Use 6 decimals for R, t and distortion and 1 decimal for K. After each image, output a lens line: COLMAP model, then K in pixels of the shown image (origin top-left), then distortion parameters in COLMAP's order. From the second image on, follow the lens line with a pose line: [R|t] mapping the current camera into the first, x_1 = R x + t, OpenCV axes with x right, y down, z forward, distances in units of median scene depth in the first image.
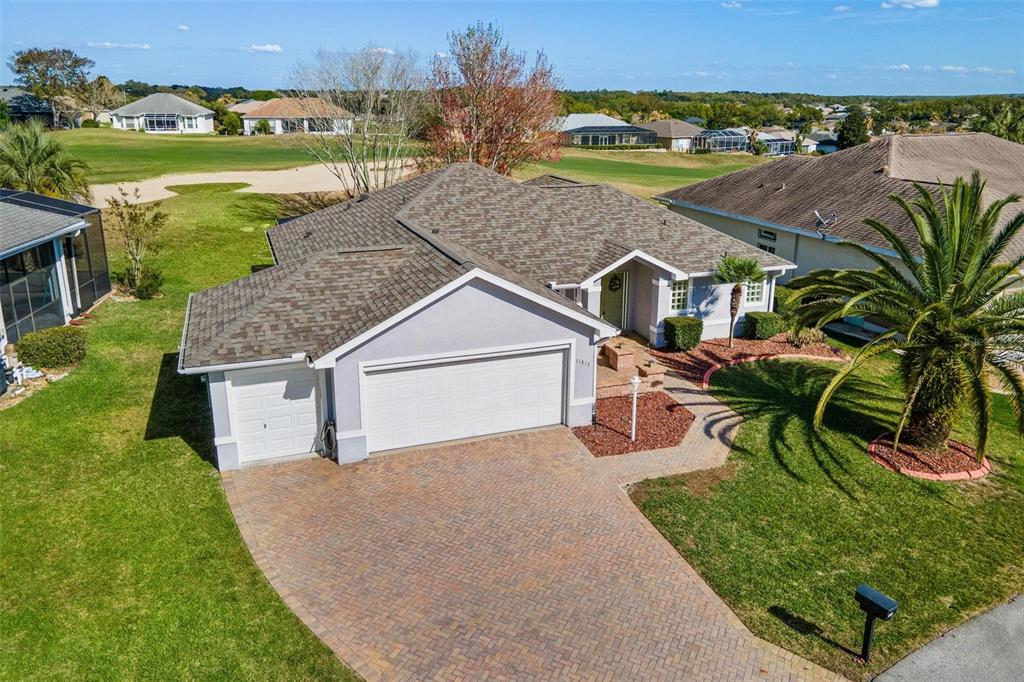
lens RADIAL K [[765.5, 0, 516.8], [0, 765.5, 309.3], [0, 0, 1]] dist [0.030190, 0.011540]
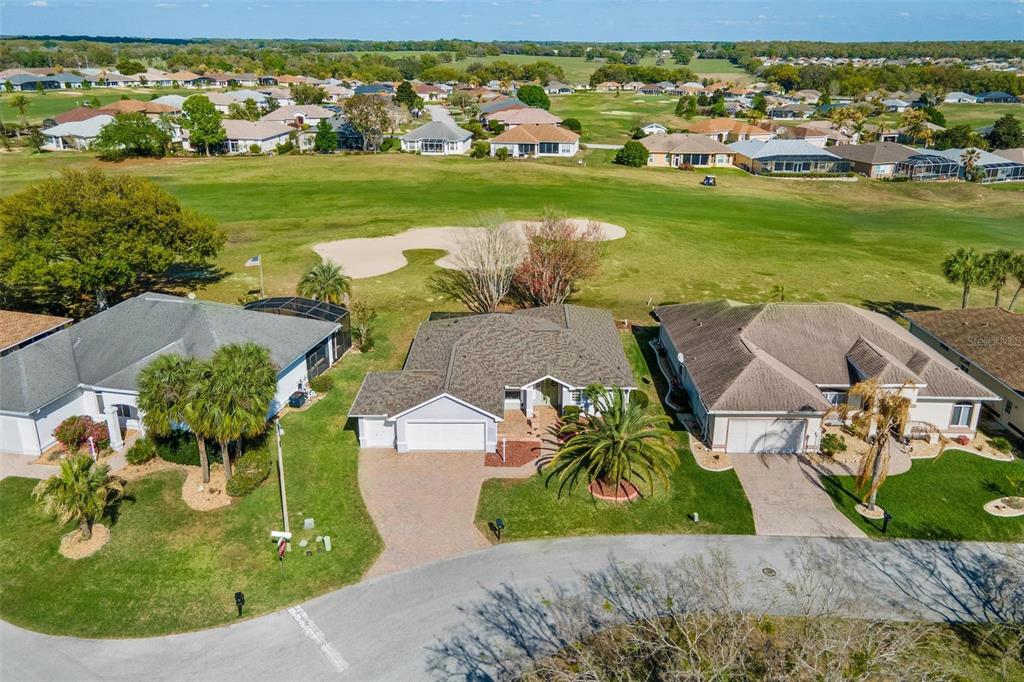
lens RADIAL K [[765.4, 0, 516.8], [0, 765.4, 299.4], [0, 0, 1]] dist [0.012787, 0.055002]
pose [[0.936708, 0.109408, -0.332578, 0.835977], [-0.091907, 0.993446, 0.067956, -0.467798], [0.337833, -0.033088, 0.940624, -1.183094]]
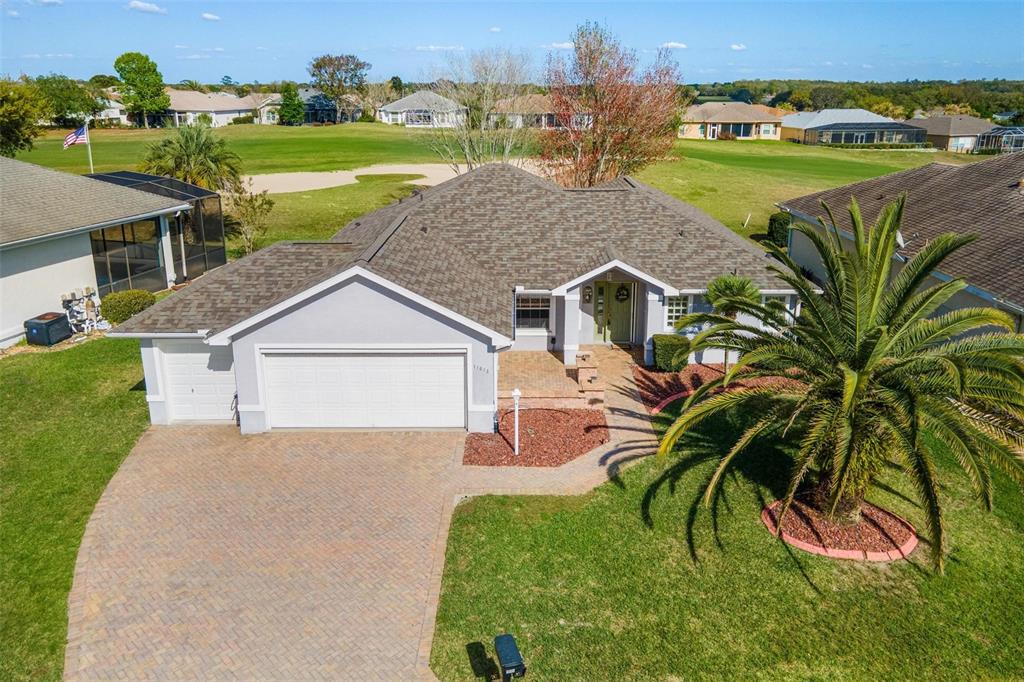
lens RADIAL K [[765.4, 0, 516.8], [0, 765.4, 299.4], [0, 0, 1]] dist [0.012787, 0.055002]
pose [[0.937259, 0.087556, -0.337461, 0.389490], [-0.089084, 0.995964, 0.010987, -0.030243], [0.337061, 0.019765, 0.941275, 0.067680]]
